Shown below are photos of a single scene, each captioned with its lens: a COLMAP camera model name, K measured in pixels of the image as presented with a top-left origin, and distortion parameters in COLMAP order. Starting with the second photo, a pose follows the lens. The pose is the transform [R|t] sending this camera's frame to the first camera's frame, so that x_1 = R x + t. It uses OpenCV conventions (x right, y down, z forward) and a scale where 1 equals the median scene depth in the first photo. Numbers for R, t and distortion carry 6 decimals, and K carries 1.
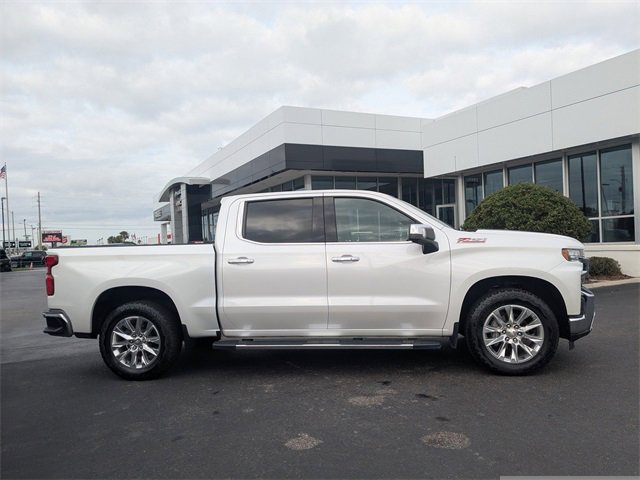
lens RADIAL K [[489.9, 0, 320.0], [0, 489.9, 240.0], [0, 0, 1]] dist [0.021067, 0.001402]
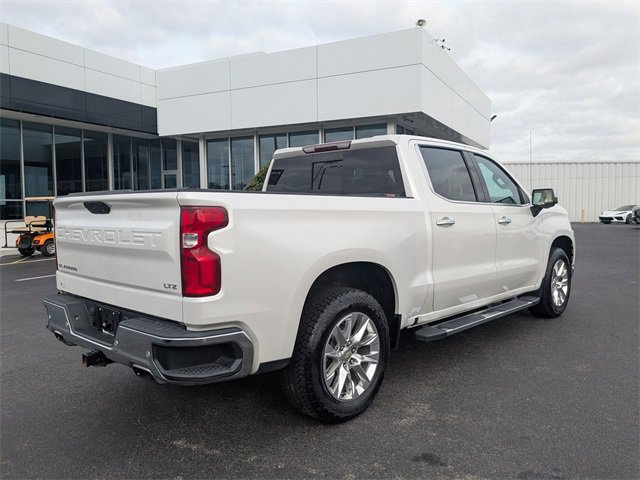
lens RADIAL K [[539.0, 0, 320.0], [0, 539.0, 240.0], [0, 0, 1]] dist [0.014025, 0.003619]
pose [[0.554468, -0.012677, 0.832109, -0.958891], [-0.005247, 0.999811, 0.018728, 0.055372], [-0.832189, -0.014750, 0.554296, 0.682618]]
